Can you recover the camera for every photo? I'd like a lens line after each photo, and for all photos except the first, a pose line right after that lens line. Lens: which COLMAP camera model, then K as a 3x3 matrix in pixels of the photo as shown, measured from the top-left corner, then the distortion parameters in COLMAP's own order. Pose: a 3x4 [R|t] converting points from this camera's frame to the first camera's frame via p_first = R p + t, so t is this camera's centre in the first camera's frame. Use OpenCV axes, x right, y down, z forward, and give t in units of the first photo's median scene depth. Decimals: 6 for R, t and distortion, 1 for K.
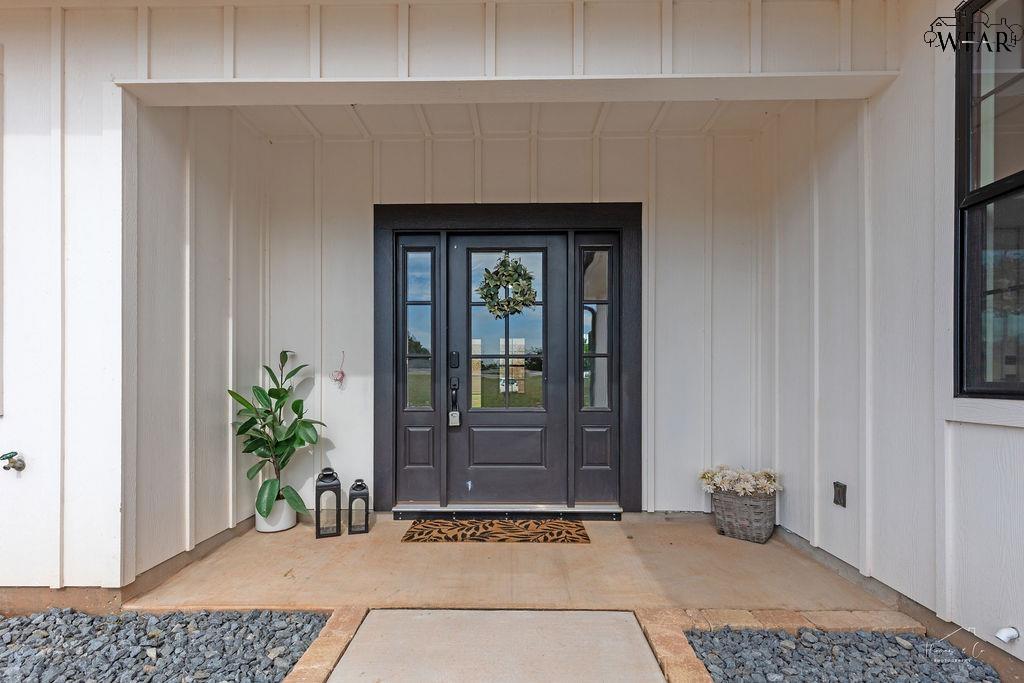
lens RADIAL K [[467.8, 0, 507.2], [0, 467.8, 384.8], [0, 0, 1]] dist [-0.000126, -0.000030]
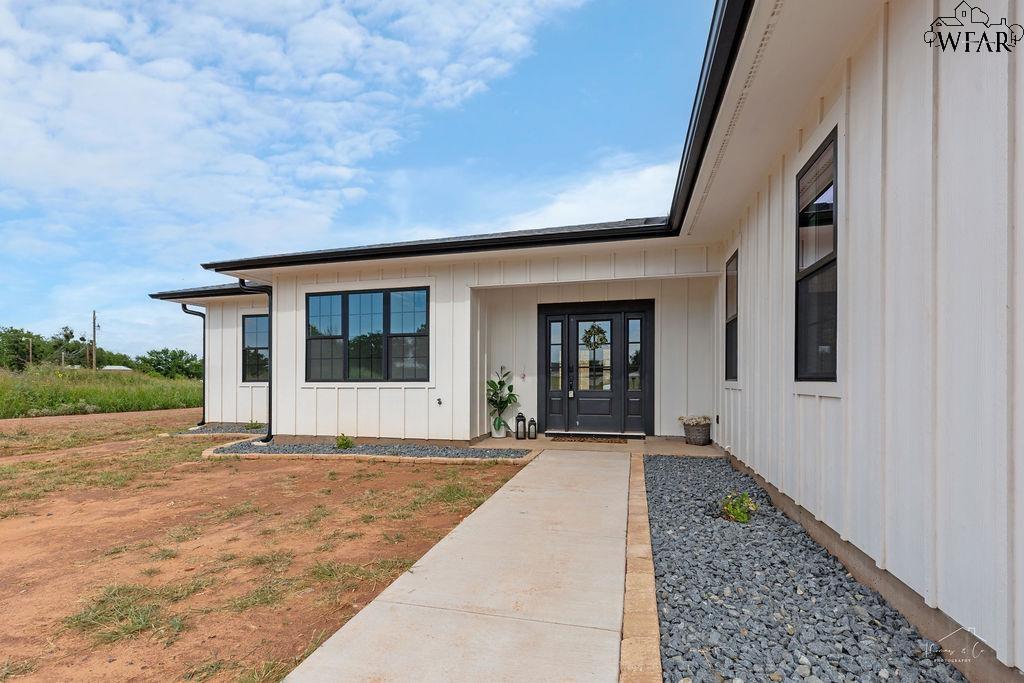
lens RADIAL K [[467.8, 0, 507.2], [0, 467.8, 384.8], [0, 0, 1]] dist [-0.000126, -0.000030]
pose [[0.970134, 0.000192, -0.242571, 0.145505], [-0.001430, 0.999987, -0.004925, 0.038087], [0.242566, 0.005124, 0.970121, -1.358464]]
